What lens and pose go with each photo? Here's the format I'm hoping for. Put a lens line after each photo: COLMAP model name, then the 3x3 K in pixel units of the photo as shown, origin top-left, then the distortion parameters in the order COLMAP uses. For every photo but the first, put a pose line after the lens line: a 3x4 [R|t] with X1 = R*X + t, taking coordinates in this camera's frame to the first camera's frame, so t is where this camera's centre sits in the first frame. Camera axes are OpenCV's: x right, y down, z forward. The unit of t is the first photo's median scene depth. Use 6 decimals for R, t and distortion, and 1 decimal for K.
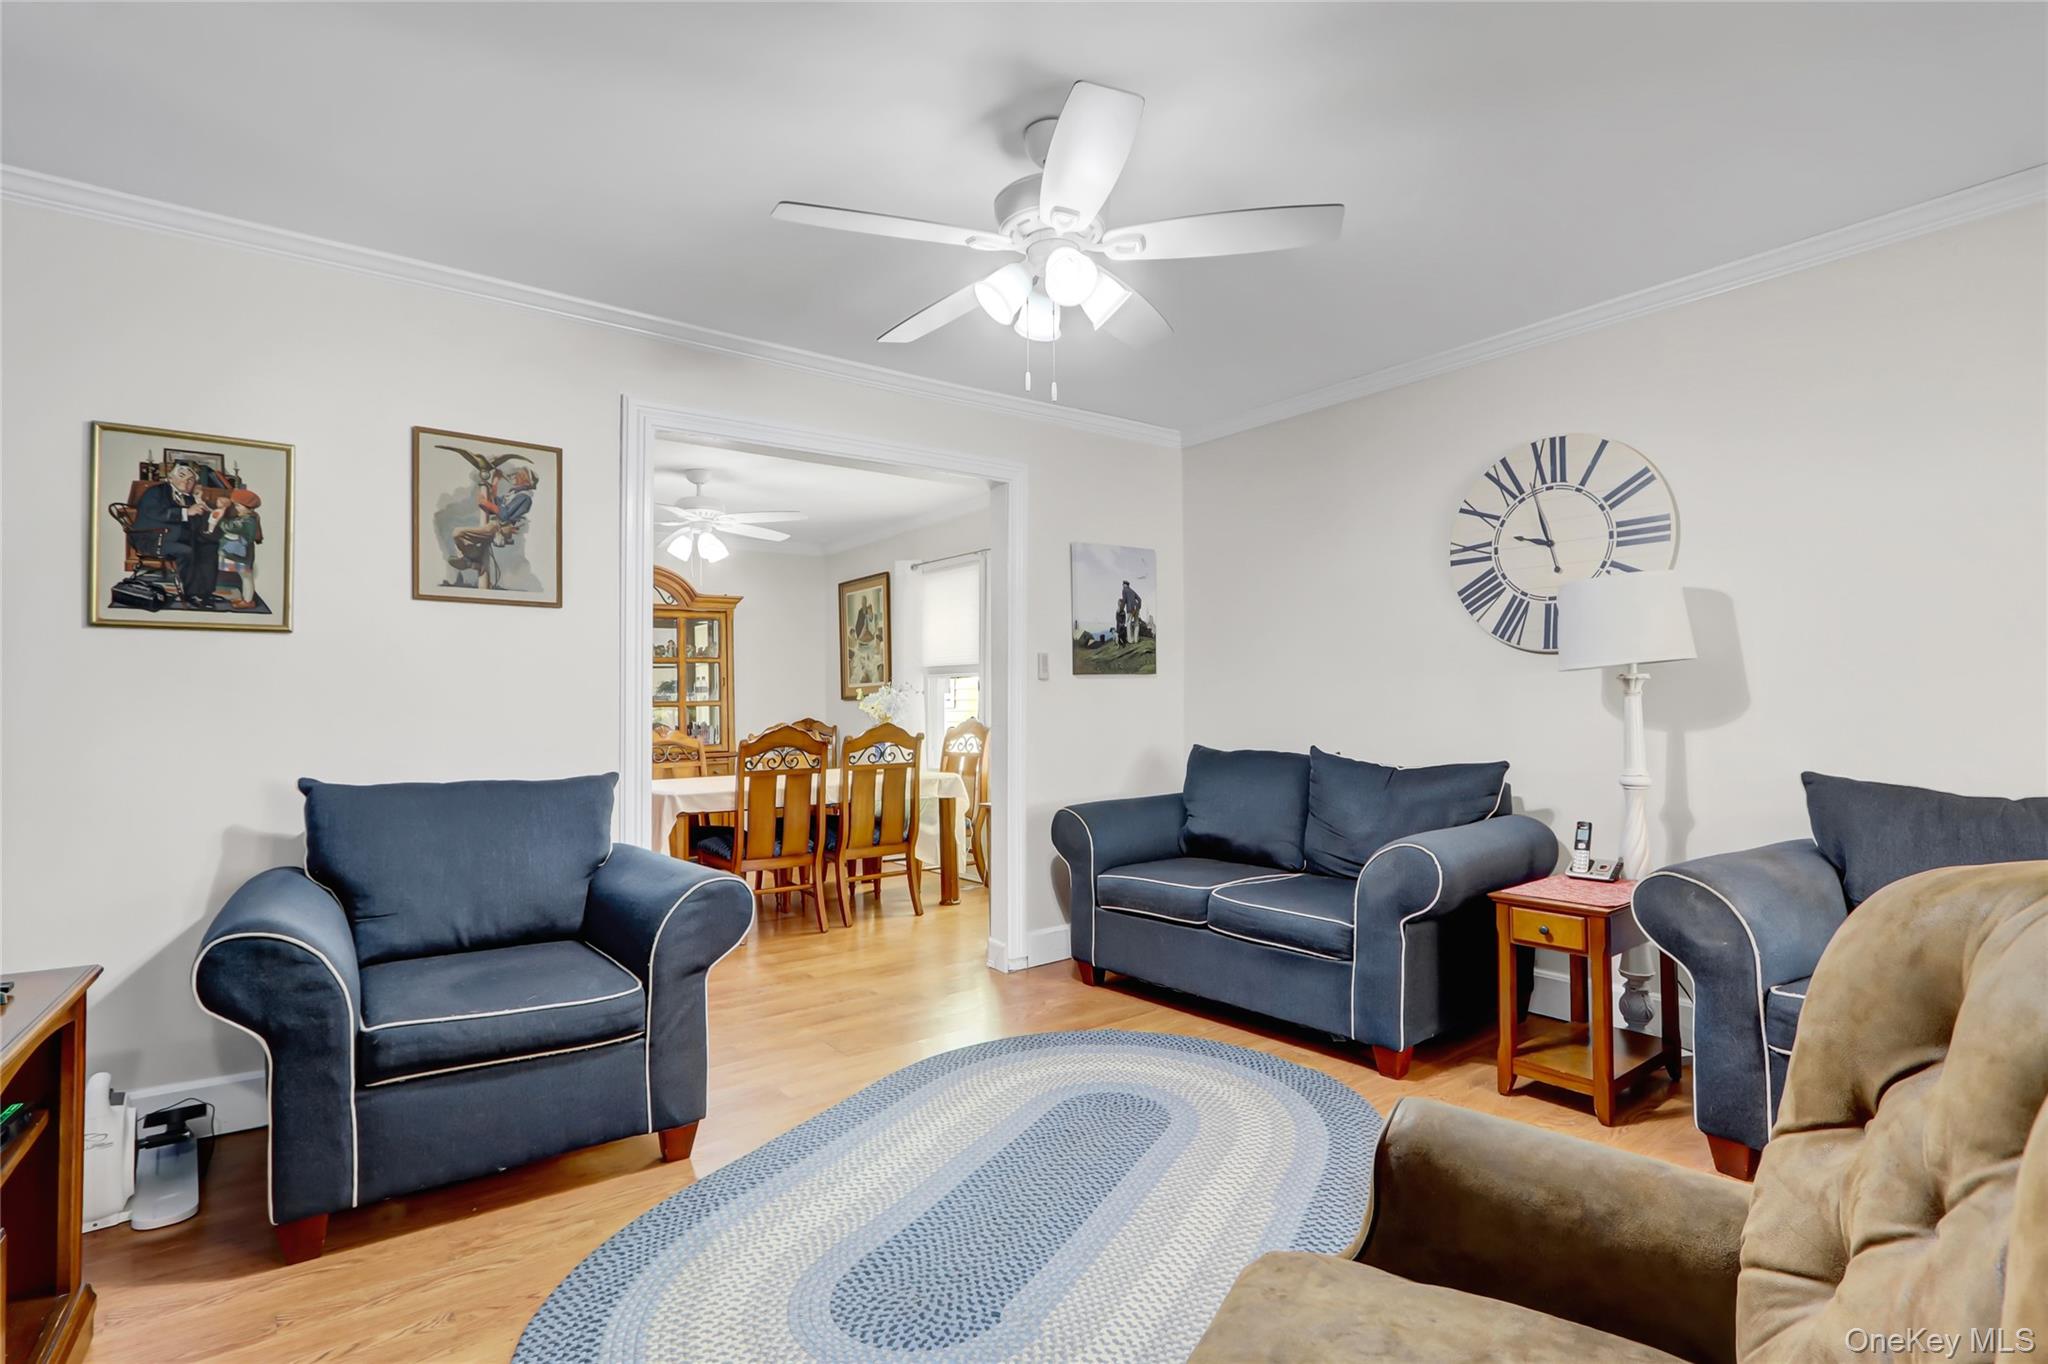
lens RADIAL K [[967.8, 0, 1015.5], [0, 967.8, 681.2], [0, 0, 1]] dist [-0.001006, 0.000236]
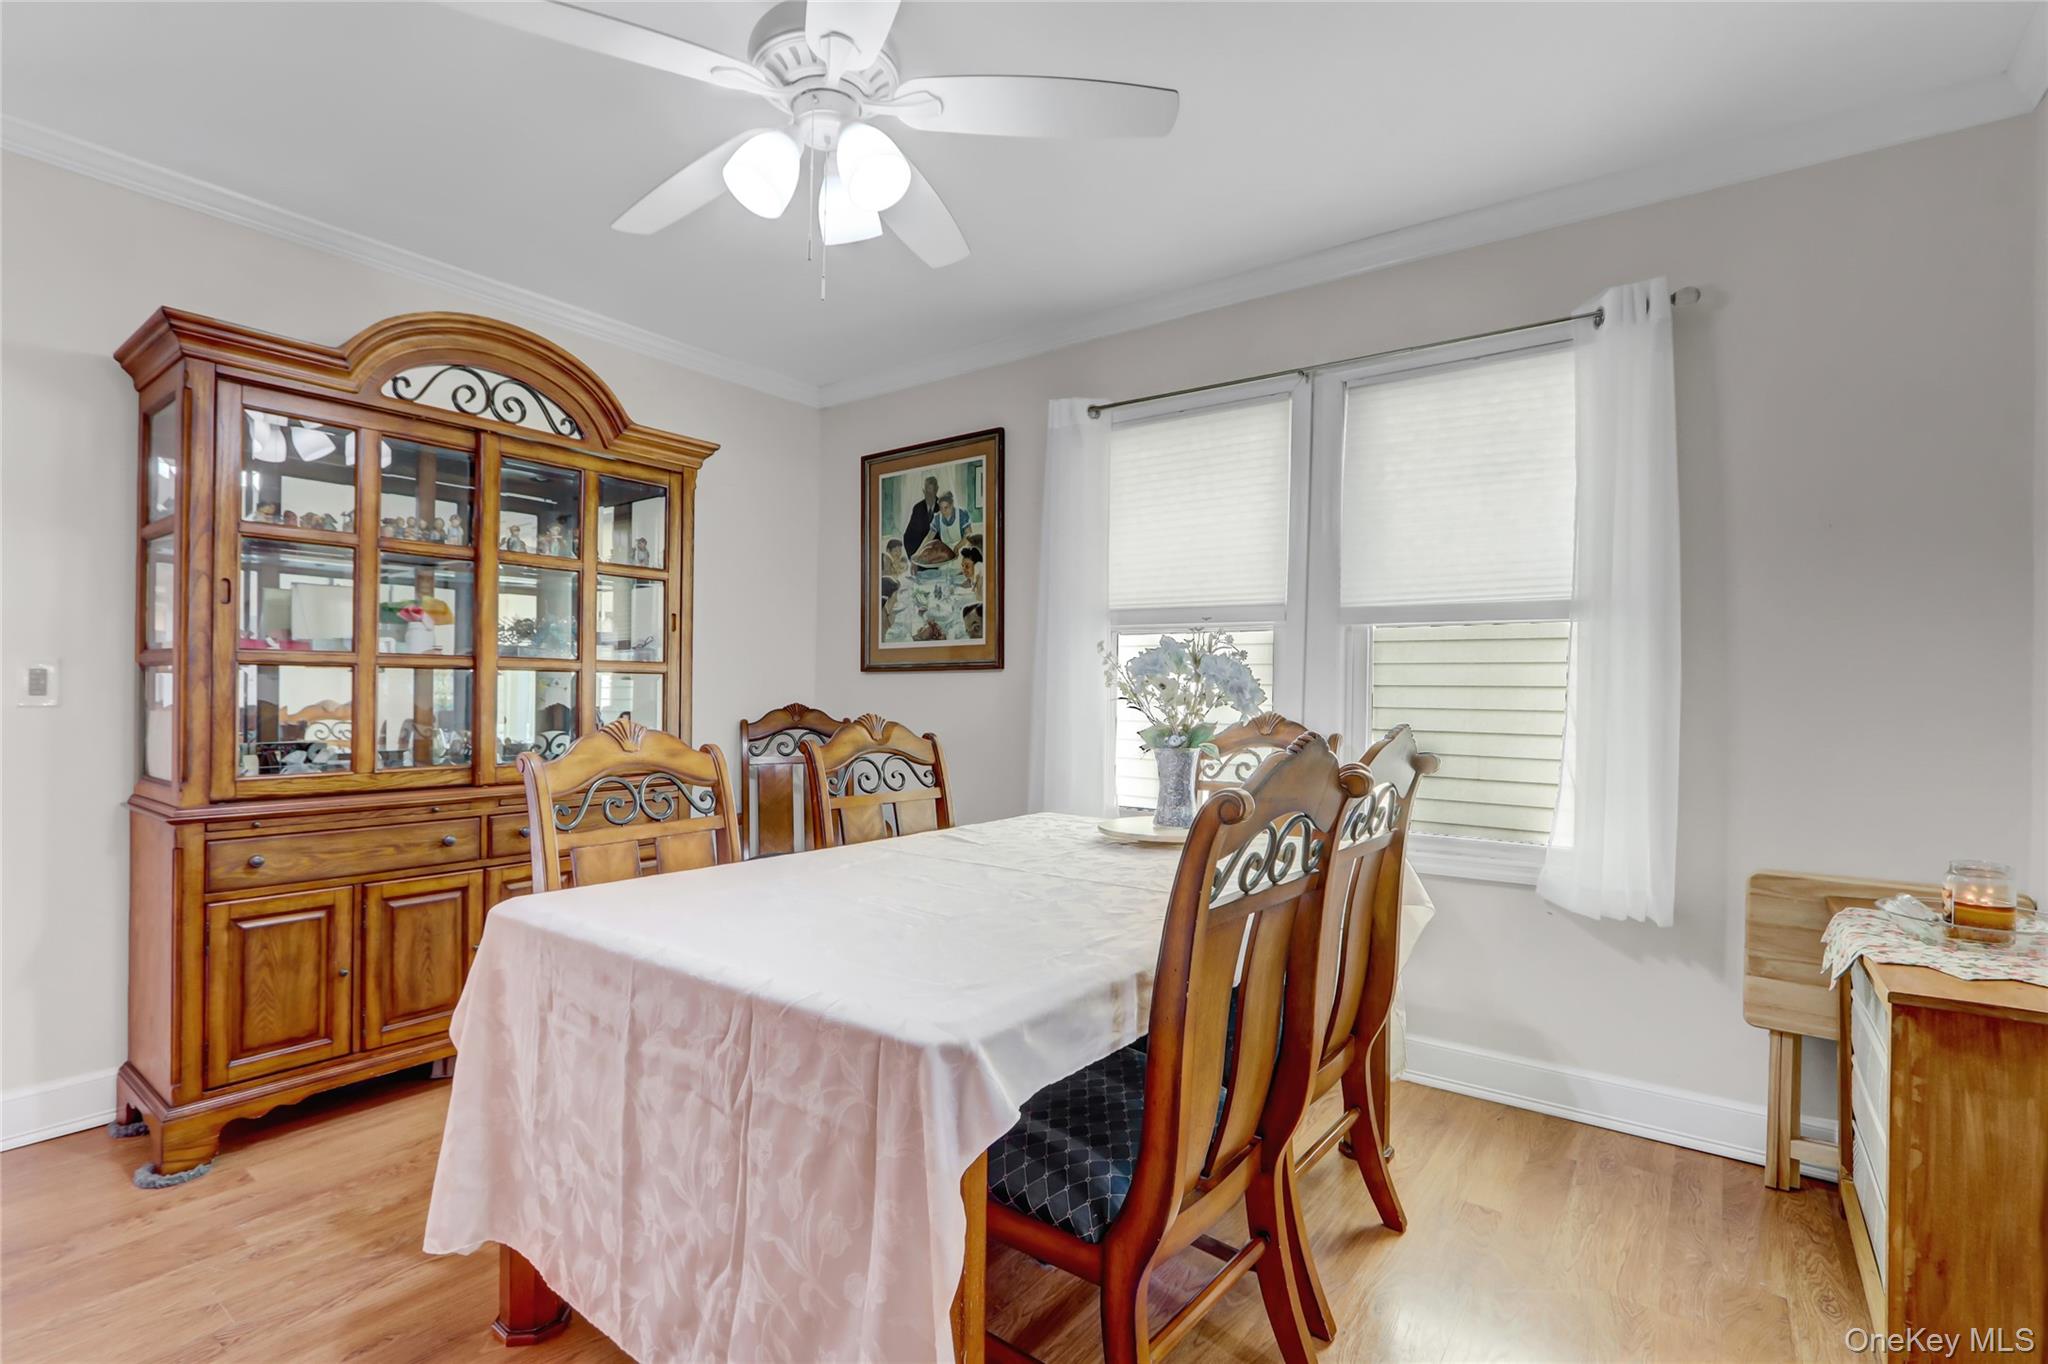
lens RADIAL K [[953.6, 0, 1020.5], [0, 953.6, 680.0], [0, 0, 1]] dist [-0.020732, 0.006001]
pose [[0.963013, 0.031920, 0.267559, -0.252021], [-0.033713, 0.999429, 0.002108, 0.021126], [-0.267339, -0.011050, 0.963539, 0.493441]]
